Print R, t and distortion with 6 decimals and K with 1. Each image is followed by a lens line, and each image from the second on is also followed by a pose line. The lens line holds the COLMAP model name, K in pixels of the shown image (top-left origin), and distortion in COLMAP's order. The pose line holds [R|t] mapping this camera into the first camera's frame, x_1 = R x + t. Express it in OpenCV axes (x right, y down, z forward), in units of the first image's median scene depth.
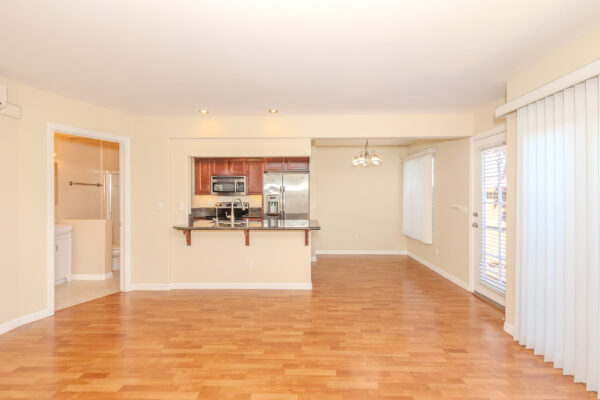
lens RADIAL K [[278.0, 0, 298.4], [0, 278.0, 197.0], [0, 0, 1]] dist [0.004084, 0.001829]
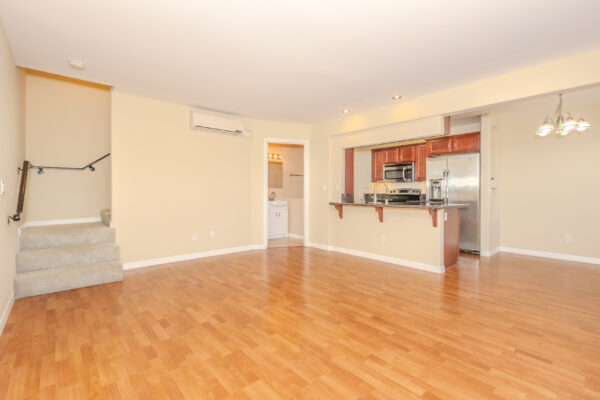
lens RADIAL K [[278.0, 0, 296.9], [0, 278.0, 197.9], [0, 0, 1]] dist [0.004084, 0.001829]
pose [[0.674693, 0.021792, -0.737777, 0.421998], [-0.009630, 0.999739, 0.020724, 0.056856], [0.738036, -0.006878, 0.674727, -0.016512]]
